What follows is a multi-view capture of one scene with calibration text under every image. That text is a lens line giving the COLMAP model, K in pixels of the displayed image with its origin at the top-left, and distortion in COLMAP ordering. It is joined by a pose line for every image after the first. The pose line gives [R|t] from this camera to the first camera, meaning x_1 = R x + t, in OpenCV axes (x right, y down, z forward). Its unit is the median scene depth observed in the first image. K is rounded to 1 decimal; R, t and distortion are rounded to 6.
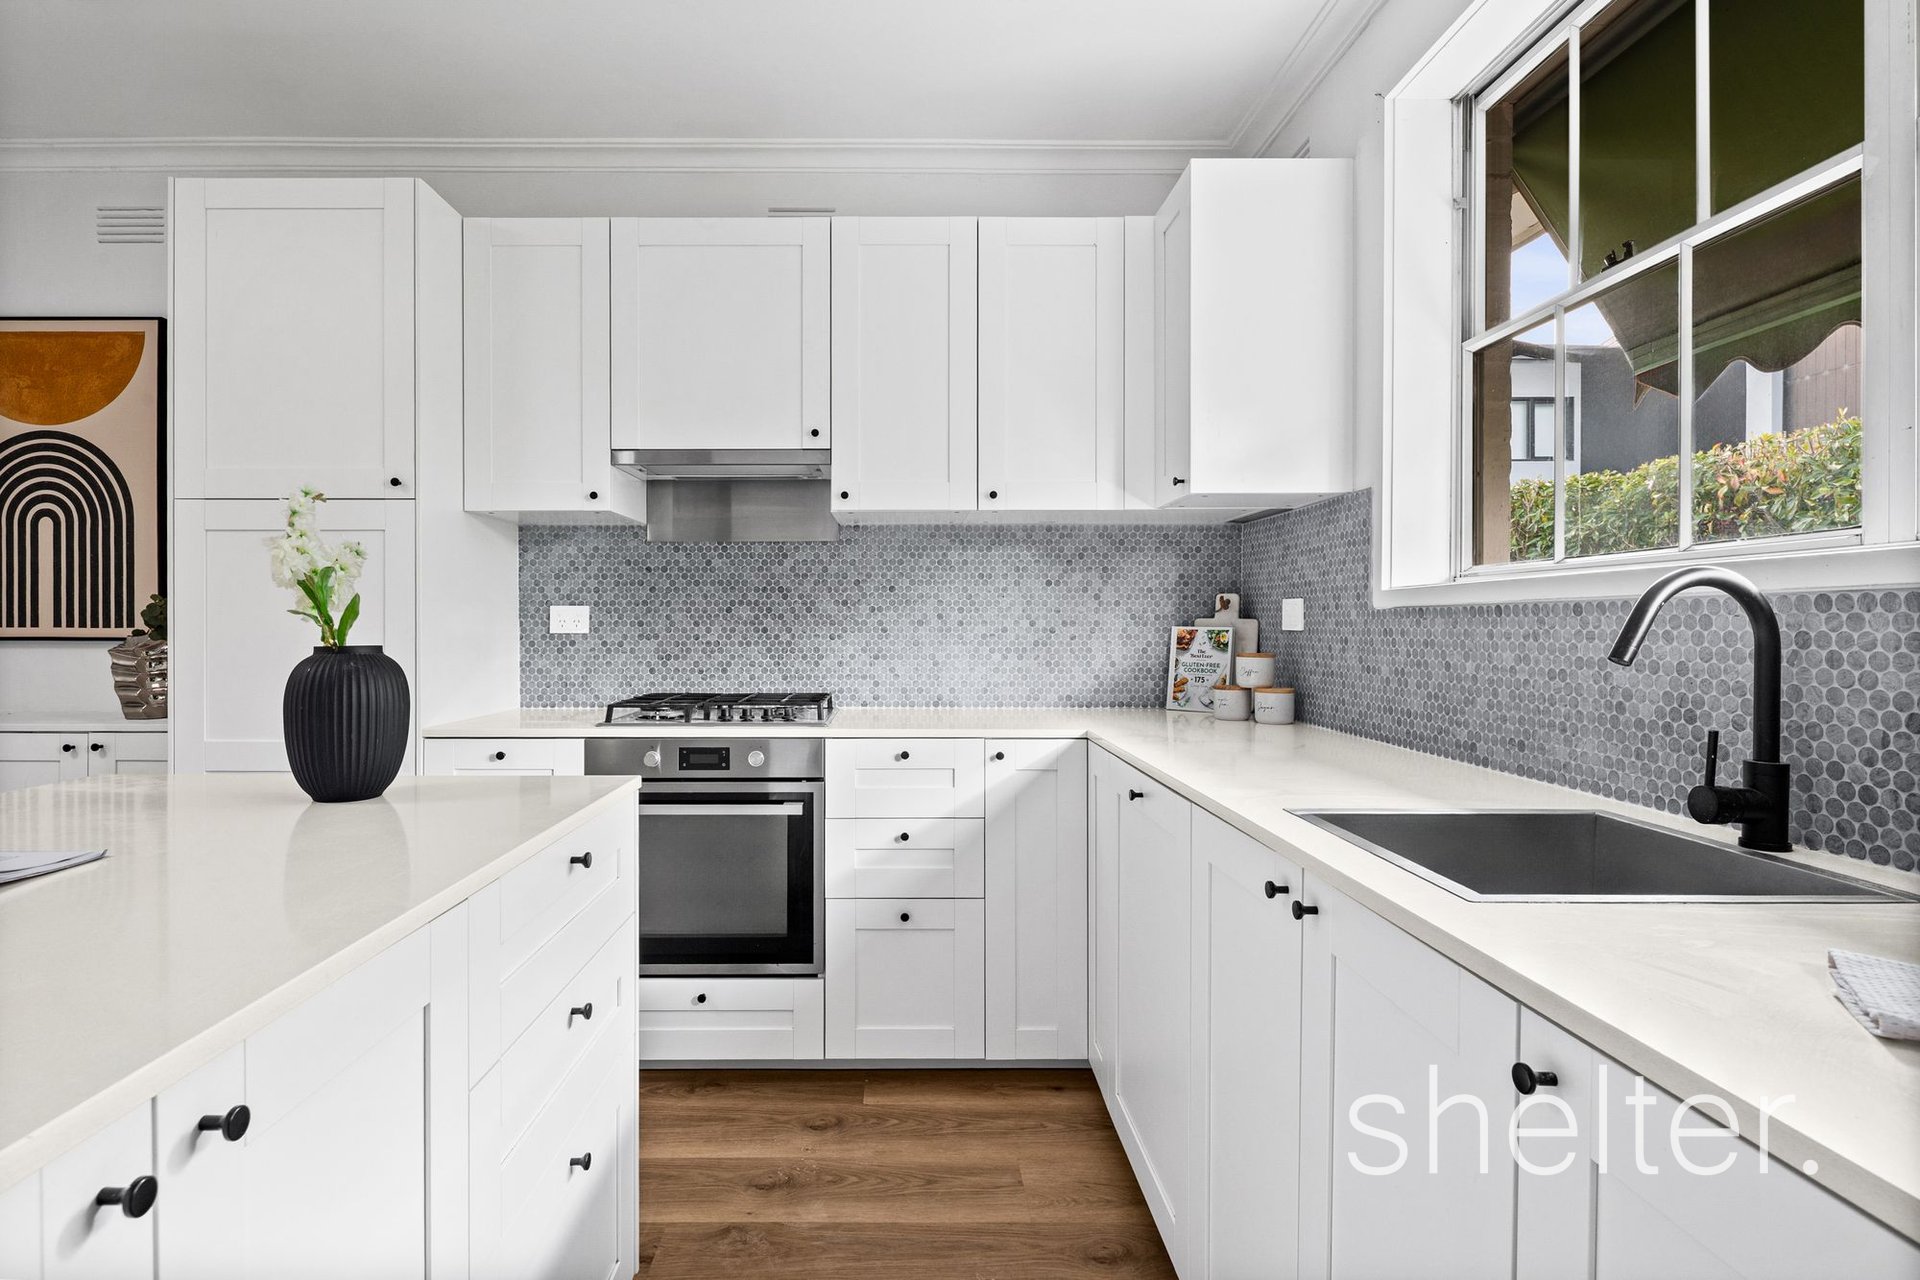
lens RADIAL K [[980.1, 0, 1019.4], [0, 980.1, 623.8], [0, 0, 1]] dist [-0.000430, -0.000845]
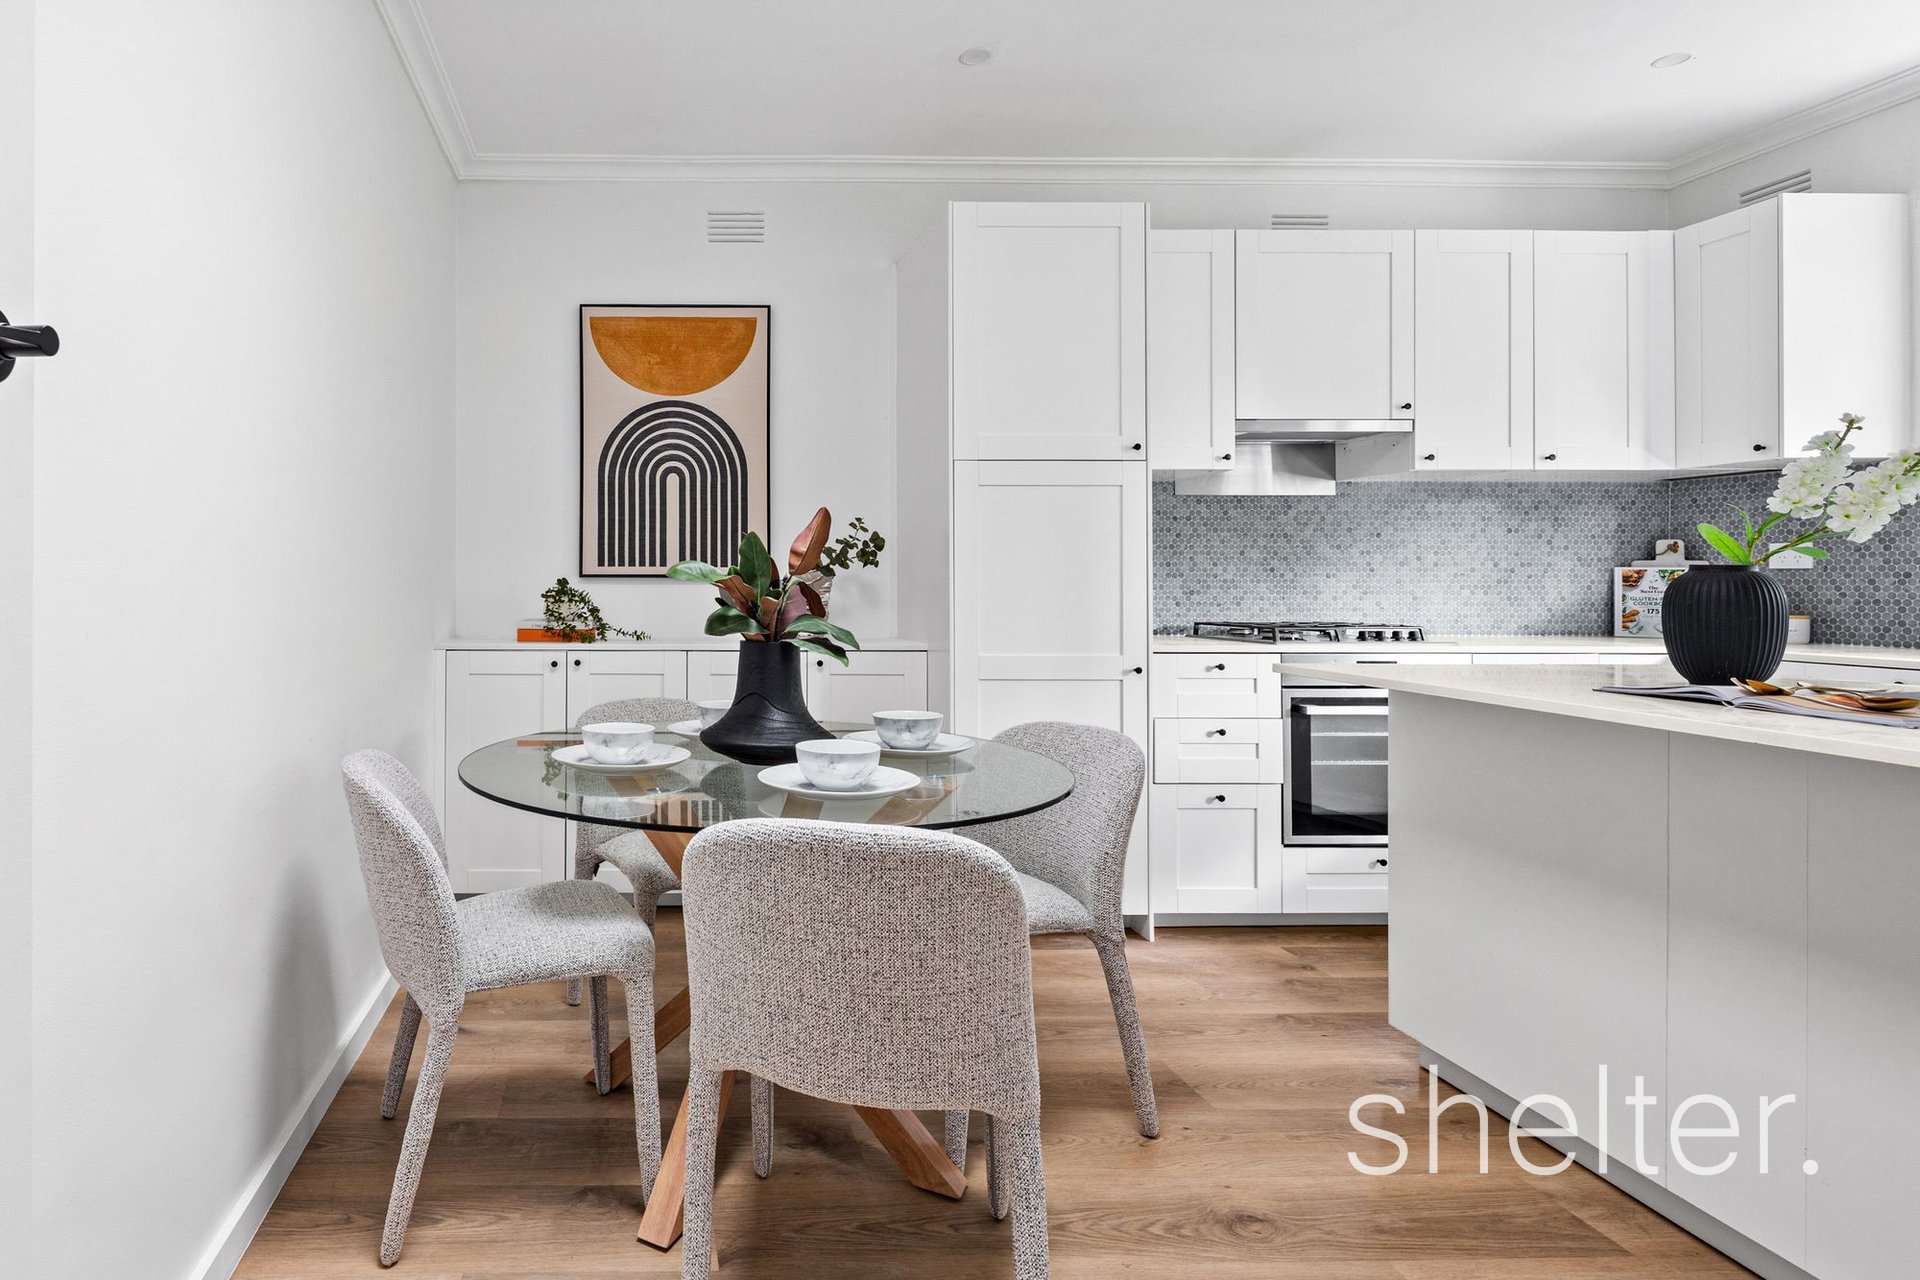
lens RADIAL K [[1044.3, 0, 633.1], [0, 1044.3, 574.5], [0, 0, 1]] dist [0.000522, -0.004091]
pose [[0.999993, 0.001323, 0.003461, -1.037621], [-0.001294, 0.999962, -0.008599, 0.023974], [-0.003472, 0.008594, 0.999957, -0.260353]]
